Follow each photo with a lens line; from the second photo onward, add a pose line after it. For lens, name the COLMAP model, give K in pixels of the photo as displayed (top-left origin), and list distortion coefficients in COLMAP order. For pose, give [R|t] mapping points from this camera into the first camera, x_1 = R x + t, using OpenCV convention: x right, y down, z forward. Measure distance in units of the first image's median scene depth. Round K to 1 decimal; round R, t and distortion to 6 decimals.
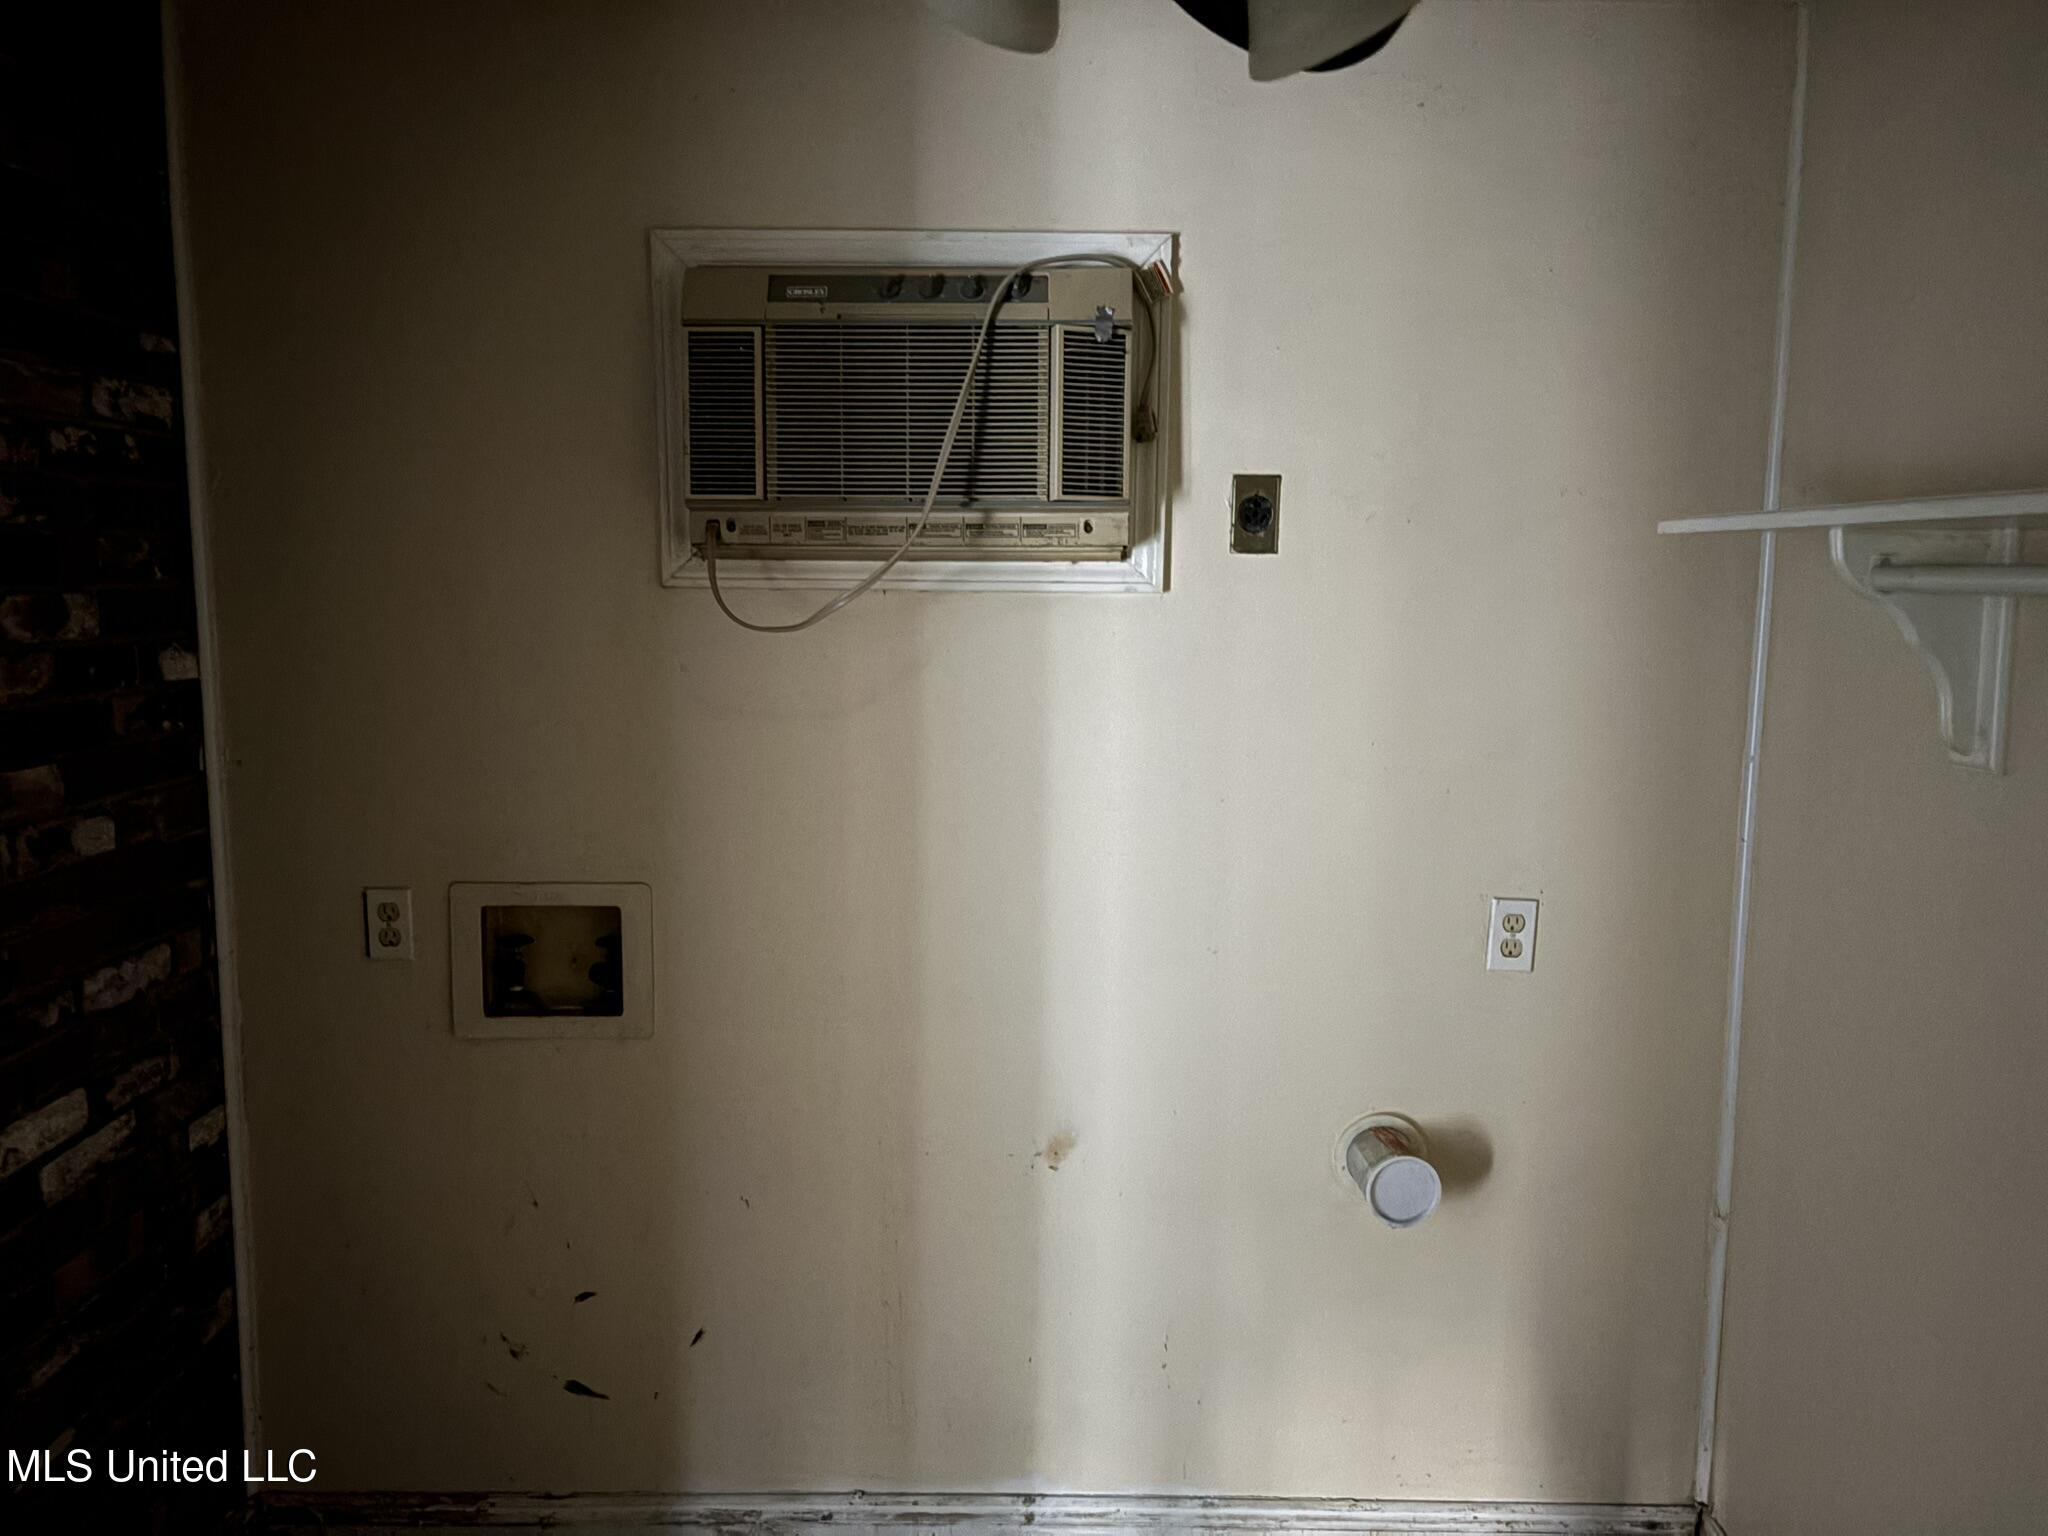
lens RADIAL K [[1554.3, 0, 1024.6], [0, 1554.3, 778.3], [0, 0, 1]] dist [0.022079, -0.014921]
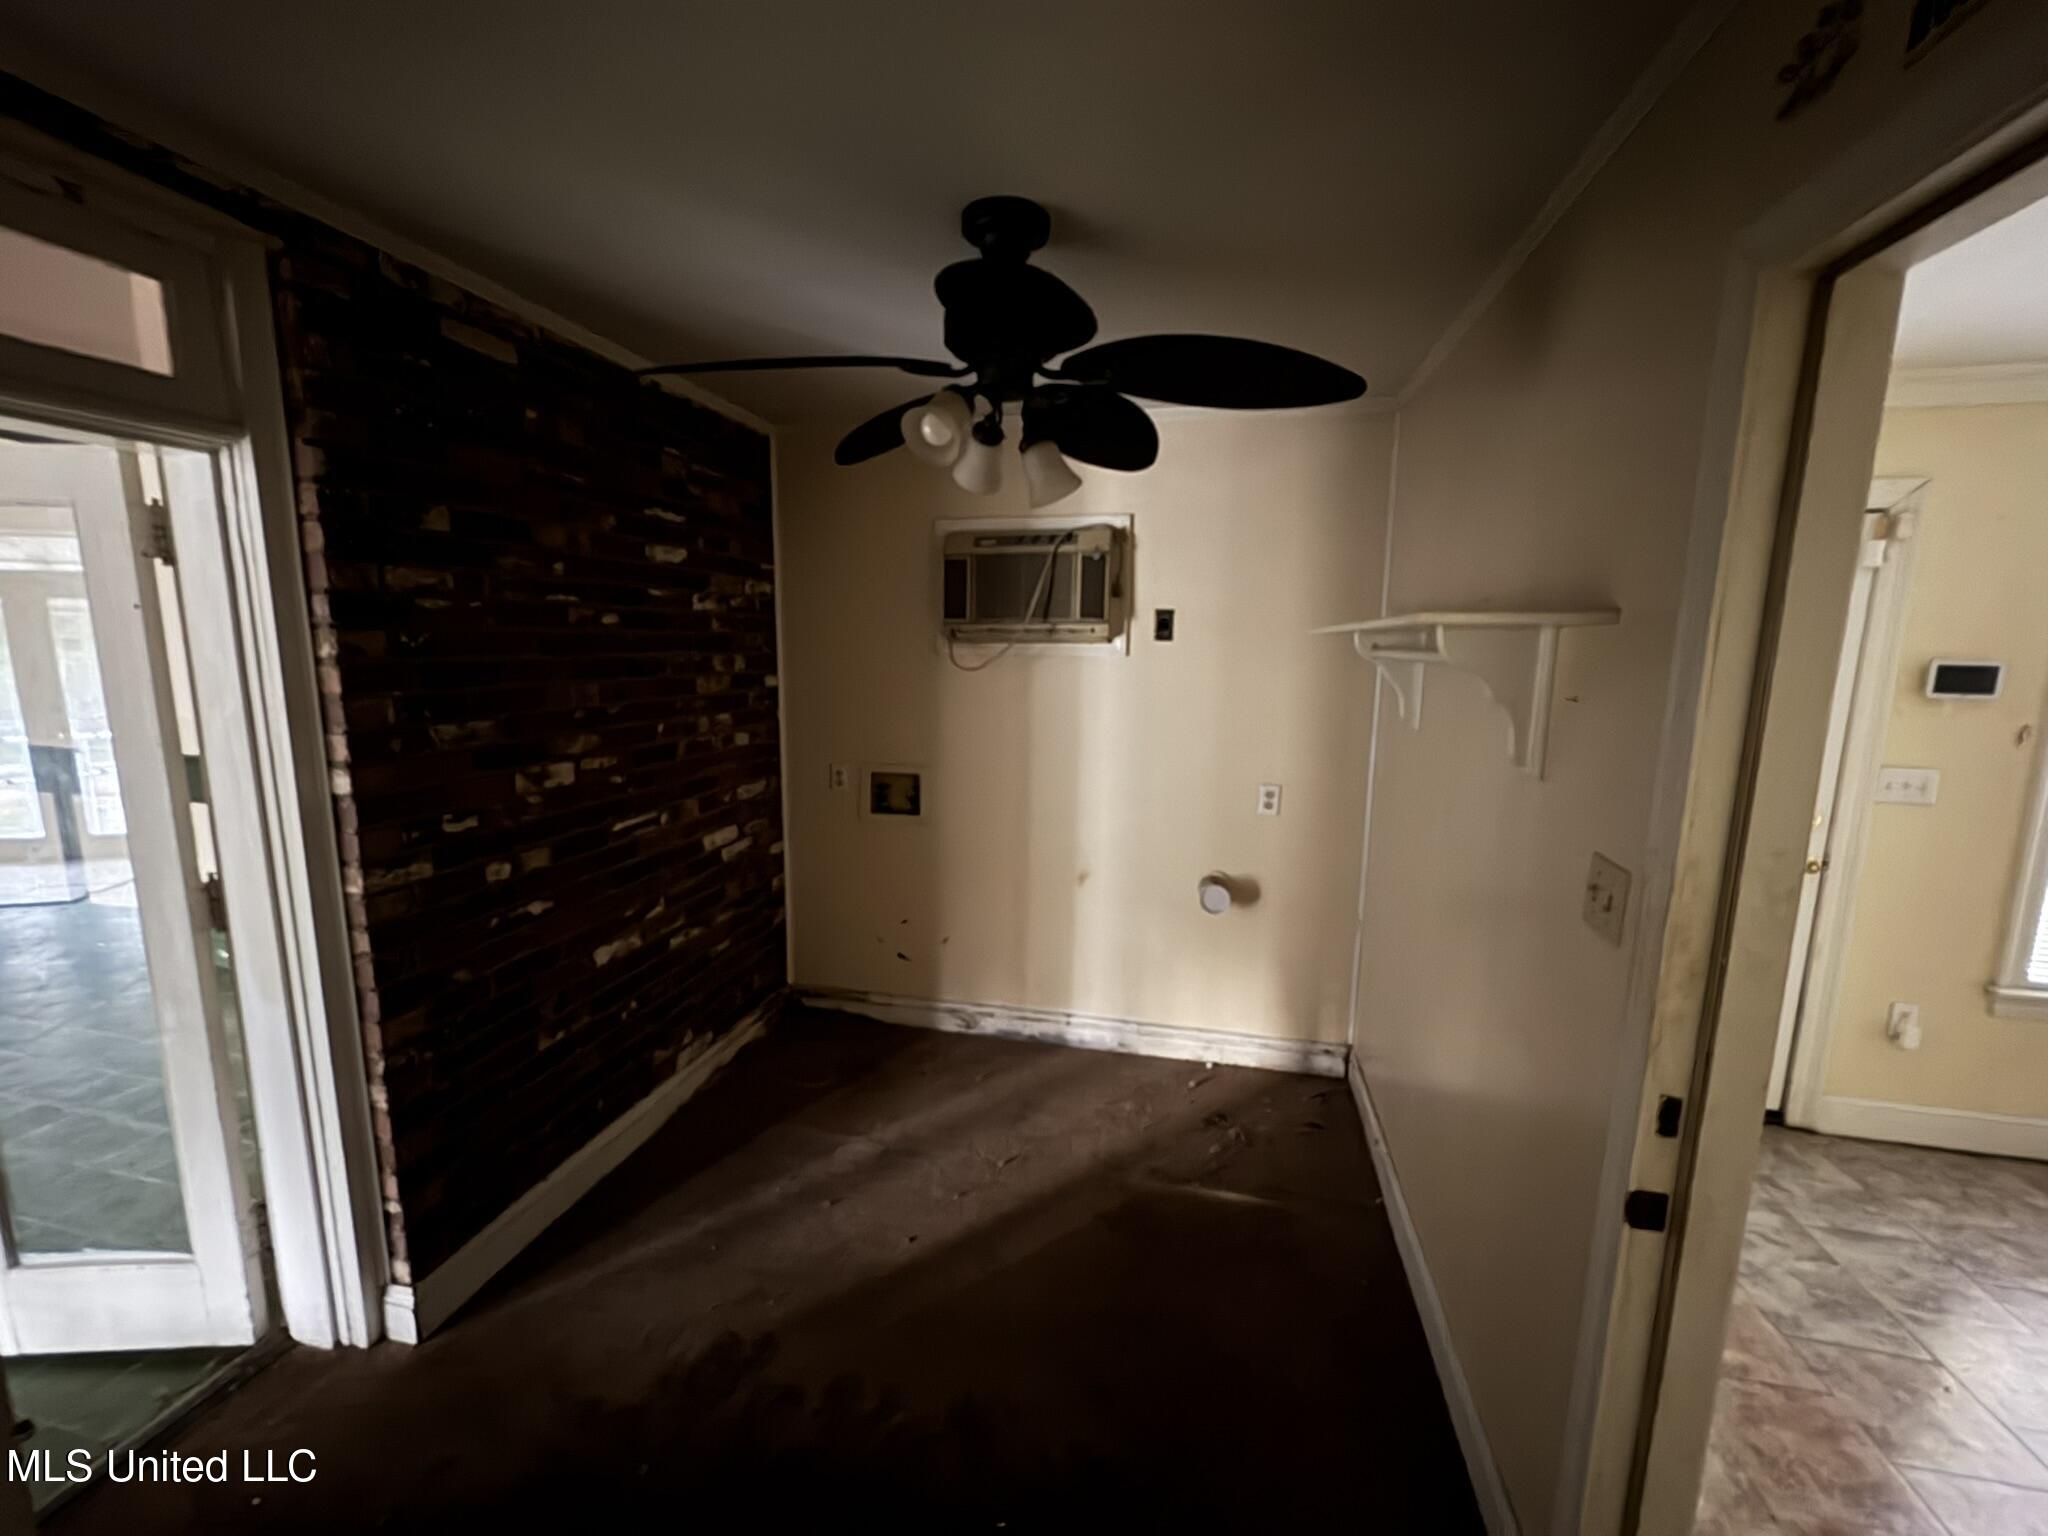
lens RADIAL K [[813.4, 0, 1022.6], [0, 813.4, 766.2], [0, 0, 1]] dist [-0.002344, -0.000007]
pose [[0.975483, 0.035196, -0.217240, 0.224974], [-0.032135, 0.999328, 0.017607, 0.041475], [0.217714, -0.010194, 0.975959, -0.332701]]
